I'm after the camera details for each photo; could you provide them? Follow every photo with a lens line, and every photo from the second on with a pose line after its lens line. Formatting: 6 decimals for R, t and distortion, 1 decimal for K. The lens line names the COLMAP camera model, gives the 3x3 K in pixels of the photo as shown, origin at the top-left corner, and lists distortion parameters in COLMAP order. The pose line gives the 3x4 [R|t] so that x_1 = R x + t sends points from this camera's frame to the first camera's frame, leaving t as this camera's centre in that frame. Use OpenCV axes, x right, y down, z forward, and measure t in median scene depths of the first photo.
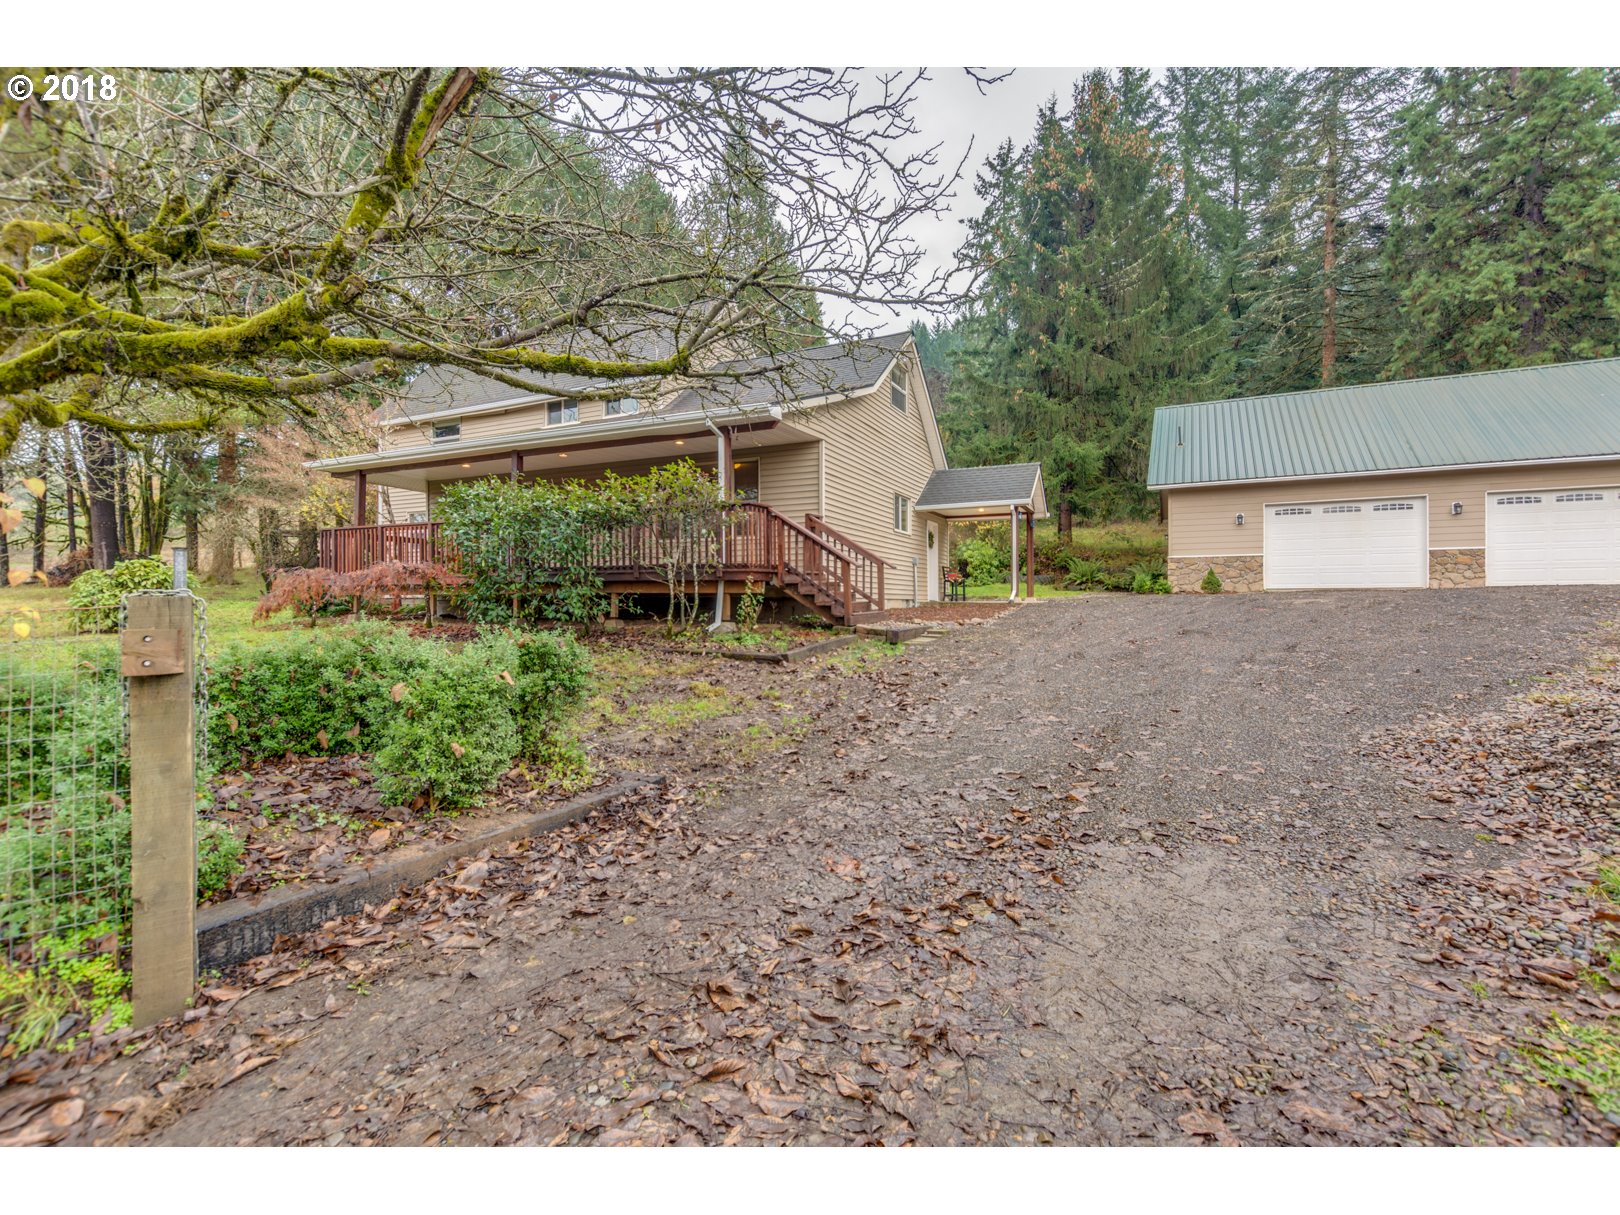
lens RADIAL K [[752.8, 0, 810.0], [0, 752.8, 607.5], [0, 0, 1]] dist [-0.001318, -0.000541]
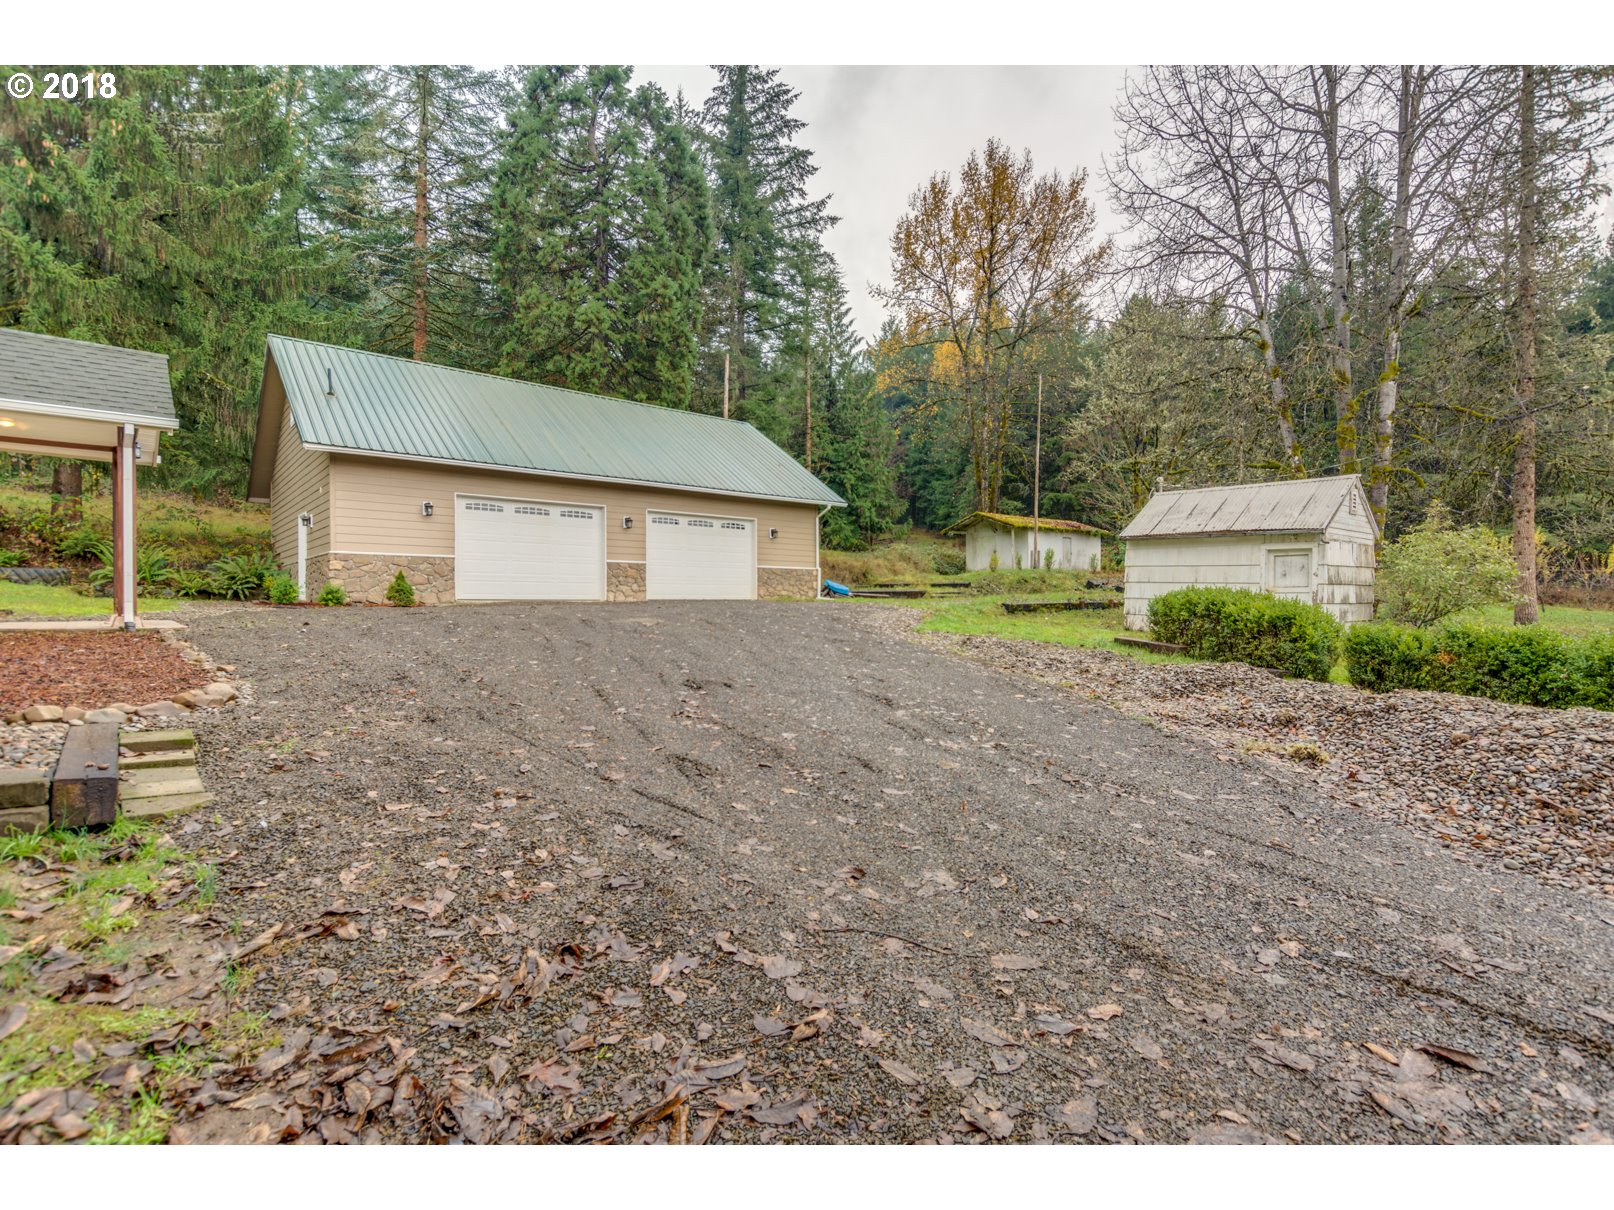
lens RADIAL K [[777.7, 0, 807.0], [0, 777.7, 605.0], [0, 0, 1]] dist [-0.001366, 0.000010]
pose [[0.372091, -0.000010, 0.928196, -0.025396], [0.005386, 0.999983, -0.002148, -0.016182], [-0.928181, 0.005798, 0.372085, 0.370610]]
